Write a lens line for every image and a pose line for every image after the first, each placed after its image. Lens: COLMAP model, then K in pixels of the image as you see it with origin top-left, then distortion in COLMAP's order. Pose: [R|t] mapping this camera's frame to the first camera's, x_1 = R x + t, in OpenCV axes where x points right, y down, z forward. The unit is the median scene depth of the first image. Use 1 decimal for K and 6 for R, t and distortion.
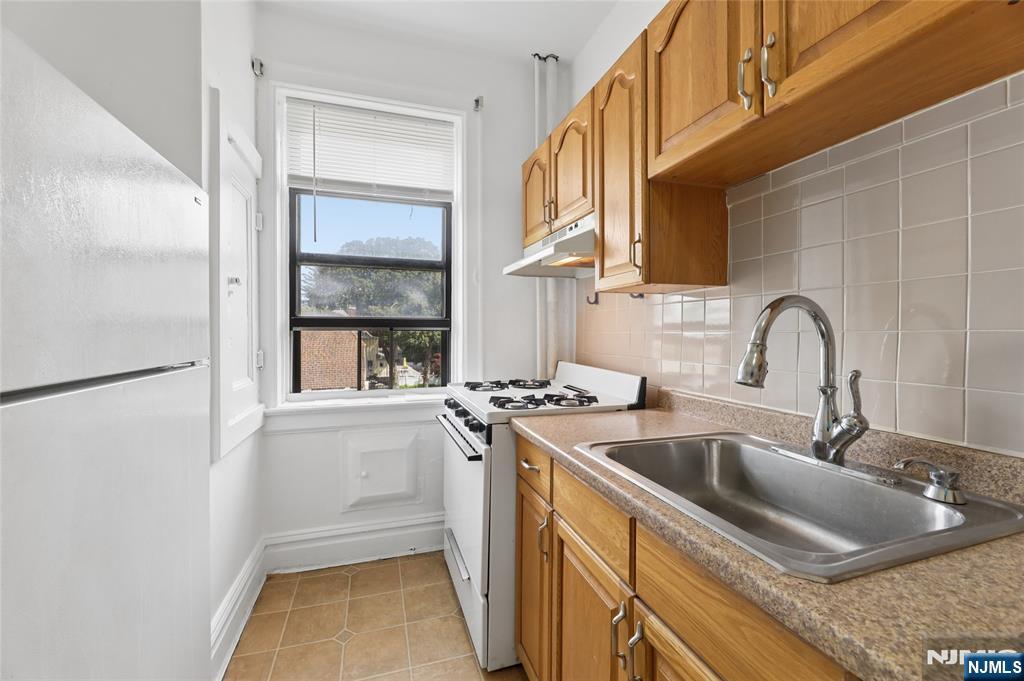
lens RADIAL K [[411.0, 0, 512.3], [0, 411.0, 335.0], [0, 0, 1]] dist [-0.002424, -0.000253]
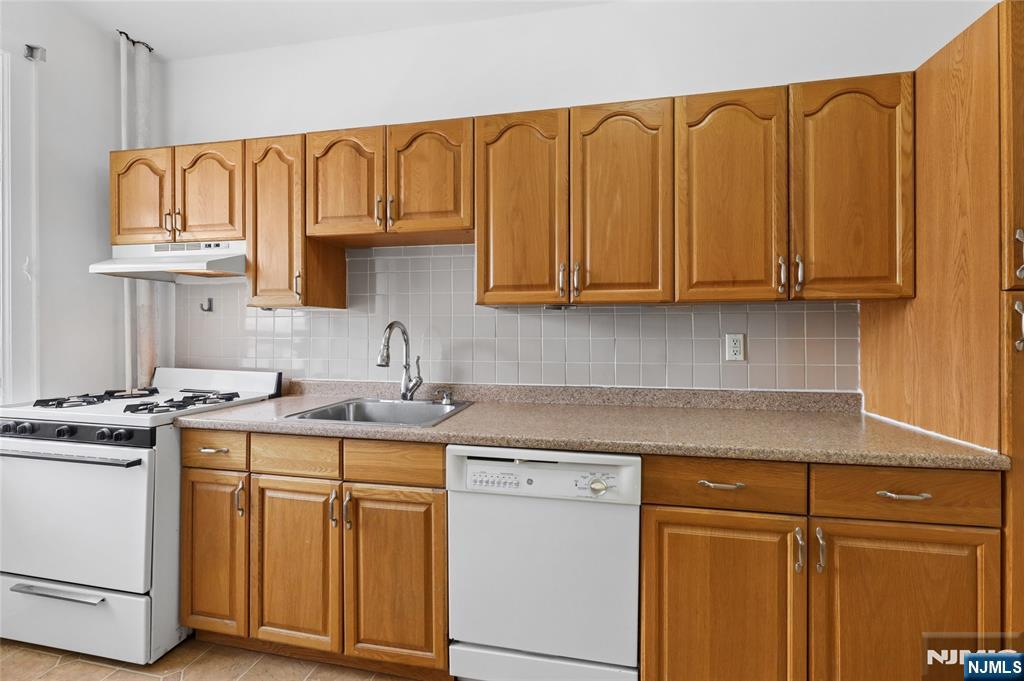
lens RADIAL K [[417.0, 0, 511.2], [0, 417.0, 333.4], [0, 0, 1]] dist [-0.001215, -0.000082]
pose [[0.491090, -0.001178, 0.871108, -0.499983], [0.004067, 0.999991, -0.000940, -0.018512], [-0.871099, 0.004004, 0.491091, -0.308542]]
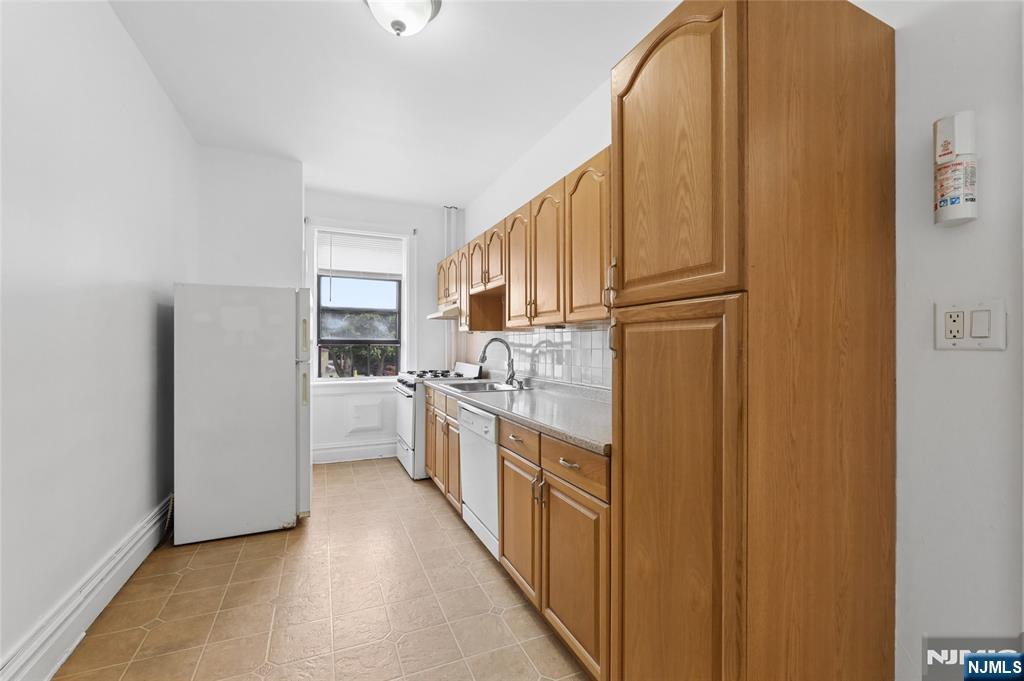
lens RADIAL K [[414.8, 0, 509.6], [0, 414.8, 344.3], [0, 0, 1]] dist [-0.001590, -0.000169]
pose [[0.994659, 0.002972, 0.103170, 0.248436], [-0.002130, 0.999964, -0.008268, -0.007348], [-0.103191, 0.008004, 0.994629, -1.553588]]
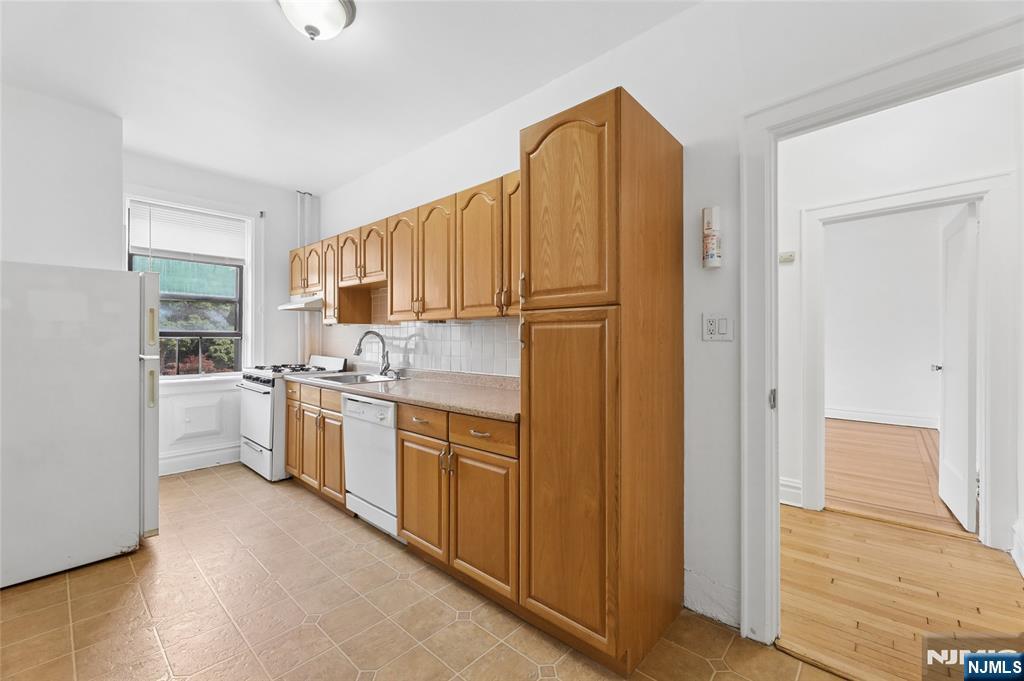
lens RADIAL K [[411.0, 0, 512.3], [0, 411.0, 335.0], [0, 0, 1]] dist [-0.002424, -0.000253]
pose [[0.867403, 0.004692, 0.497584, -0.037218], [0.001305, 0.999931, -0.011703, -0.009294], [-0.497604, 0.010800, 0.867337, -1.689869]]
